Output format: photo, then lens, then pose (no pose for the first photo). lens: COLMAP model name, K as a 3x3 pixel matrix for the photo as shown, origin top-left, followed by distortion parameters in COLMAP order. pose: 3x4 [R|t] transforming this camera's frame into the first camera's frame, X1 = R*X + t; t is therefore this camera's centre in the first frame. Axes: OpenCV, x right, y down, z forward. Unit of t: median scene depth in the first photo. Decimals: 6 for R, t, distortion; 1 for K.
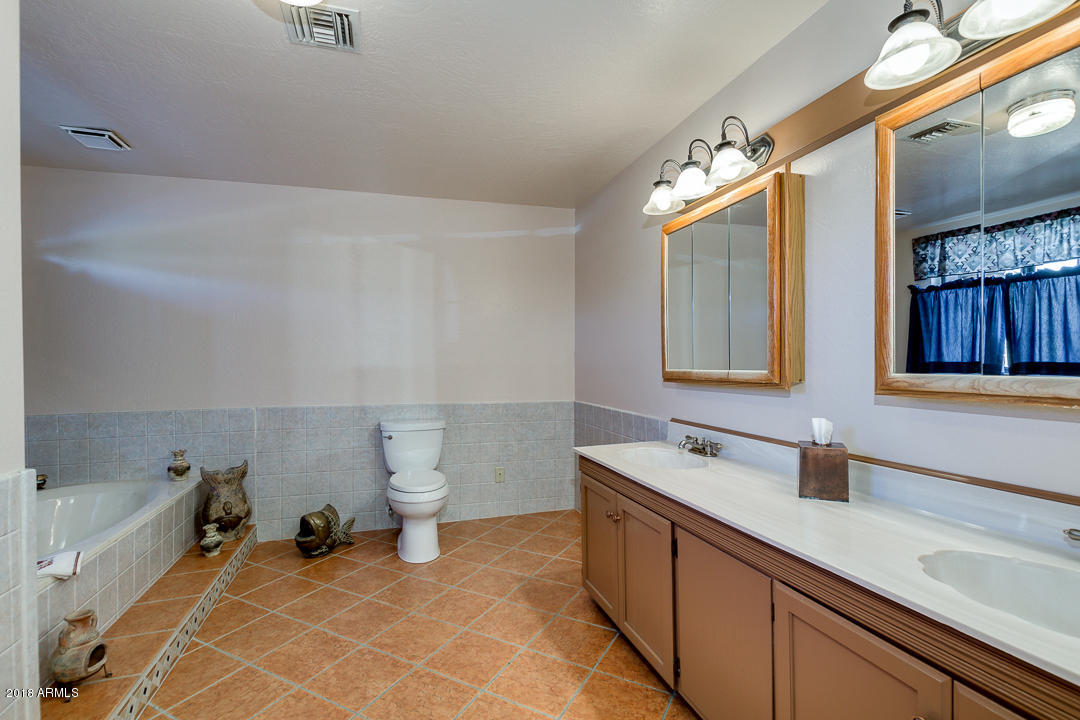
lens RADIAL K [[497.2, 0, 522.5], [0, 497.2, 362.9], [0, 0, 1]] dist [0.004115, -0.001641]
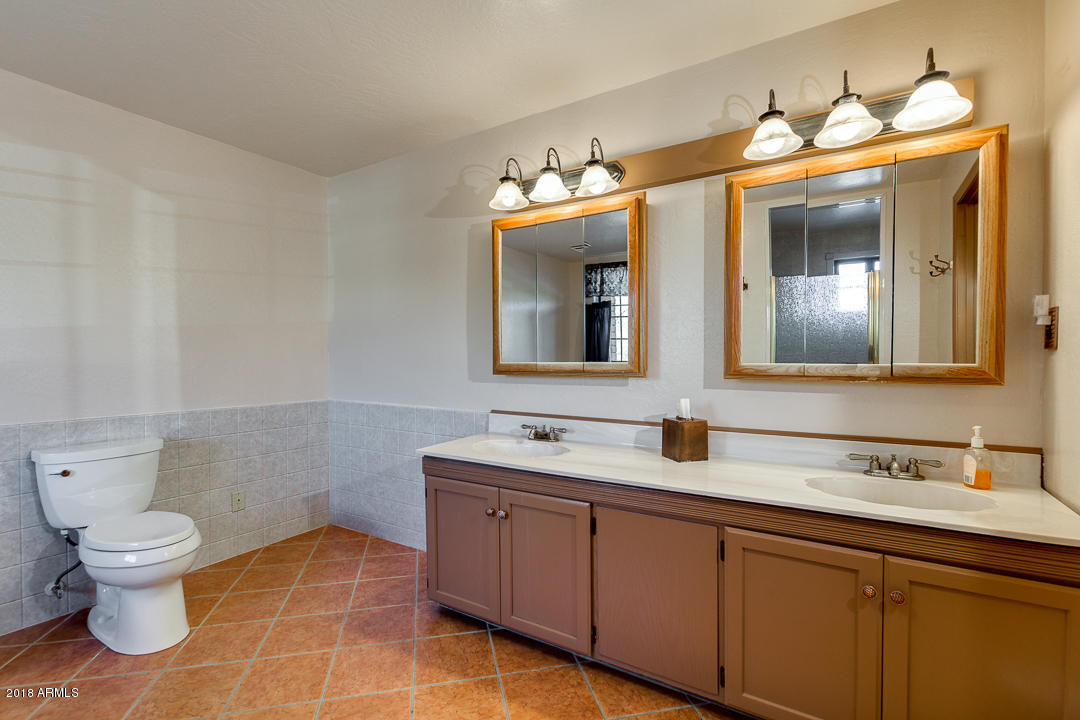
lens RADIAL K [[497.2, 0, 539.4], [0, 497.2, 362.0], [0, 0, 1]] dist [0.004115, -0.001641]
pose [[0.745052, -0.005260, 0.666986, -0.361571], [-0.001112, 0.999958, 0.009128, 0.003479], [-0.667006, -0.007543, 0.745015, 0.198236]]
